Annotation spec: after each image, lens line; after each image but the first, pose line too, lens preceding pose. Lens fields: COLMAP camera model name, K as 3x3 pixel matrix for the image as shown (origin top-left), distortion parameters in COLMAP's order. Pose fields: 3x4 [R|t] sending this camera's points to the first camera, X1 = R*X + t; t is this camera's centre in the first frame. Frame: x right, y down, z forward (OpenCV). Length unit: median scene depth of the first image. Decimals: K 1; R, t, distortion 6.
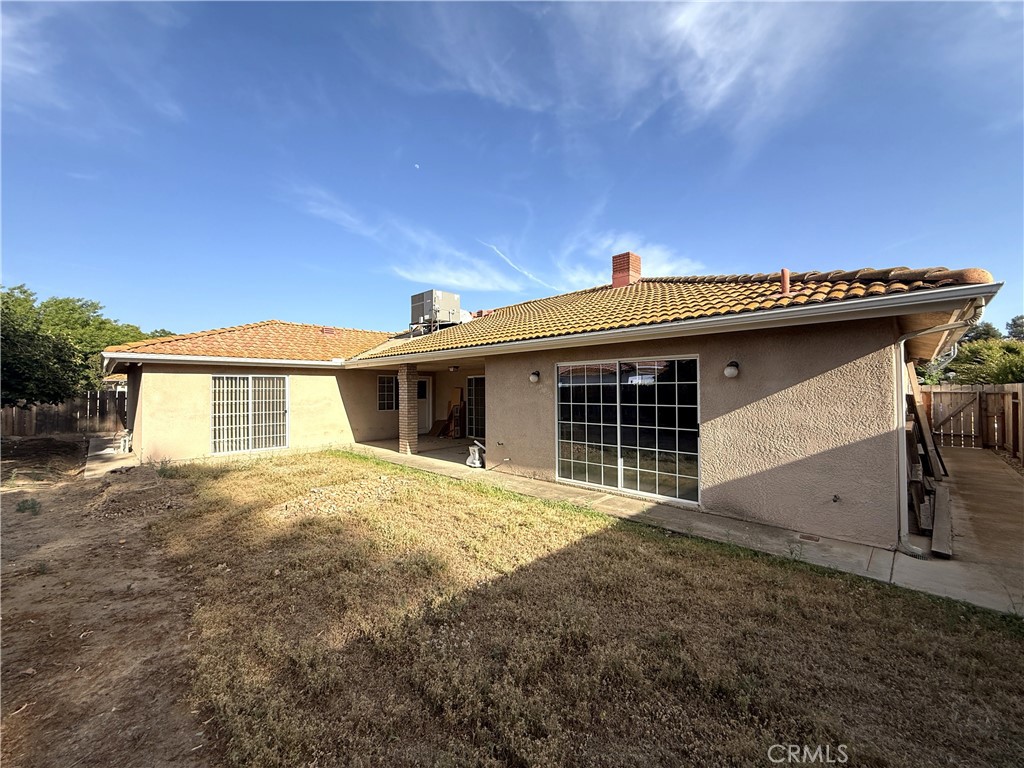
lens RADIAL K [[409.6, 0, 509.6], [0, 409.6, 384.4], [0, 0, 1]] dist [-0.000501, -0.000067]
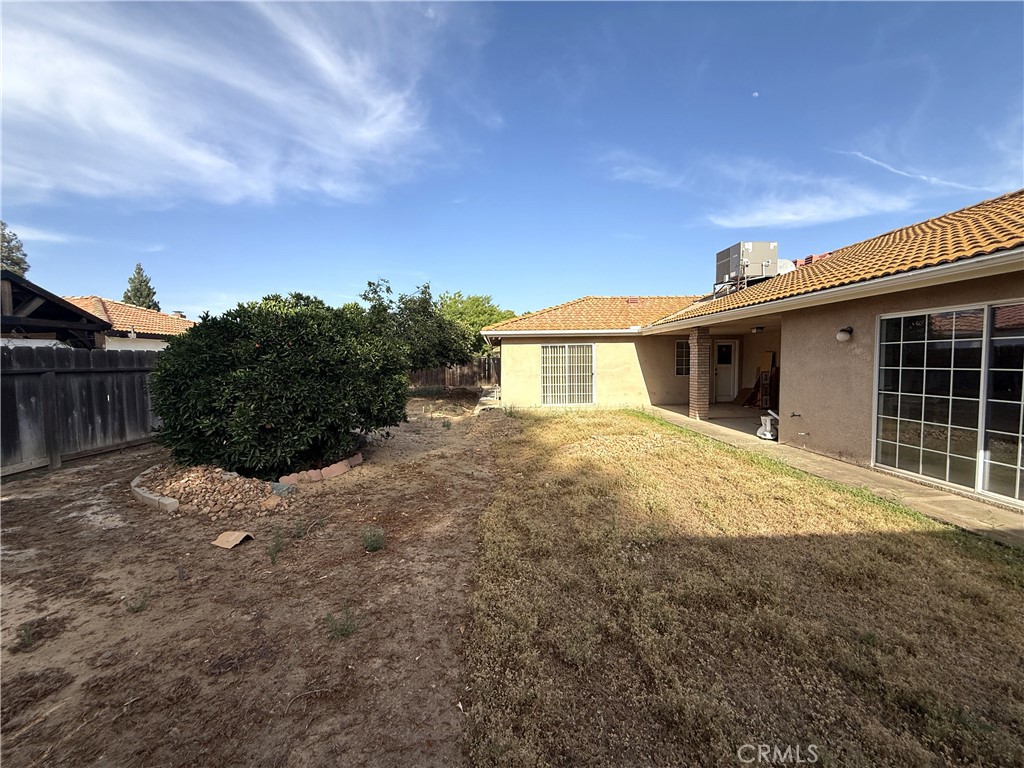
lens RADIAL K [[419.2, 0, 512.0], [0, 419.2, 384.0], [0, 0, 1]] dist [-0.001003, -0.000087]
pose [[0.722957, 0.035858, -0.689962, 0.137682], [0.015963, 0.997519, 0.068568, 0.009712], [0.690708, -0.060585, 0.720591, -0.035012]]
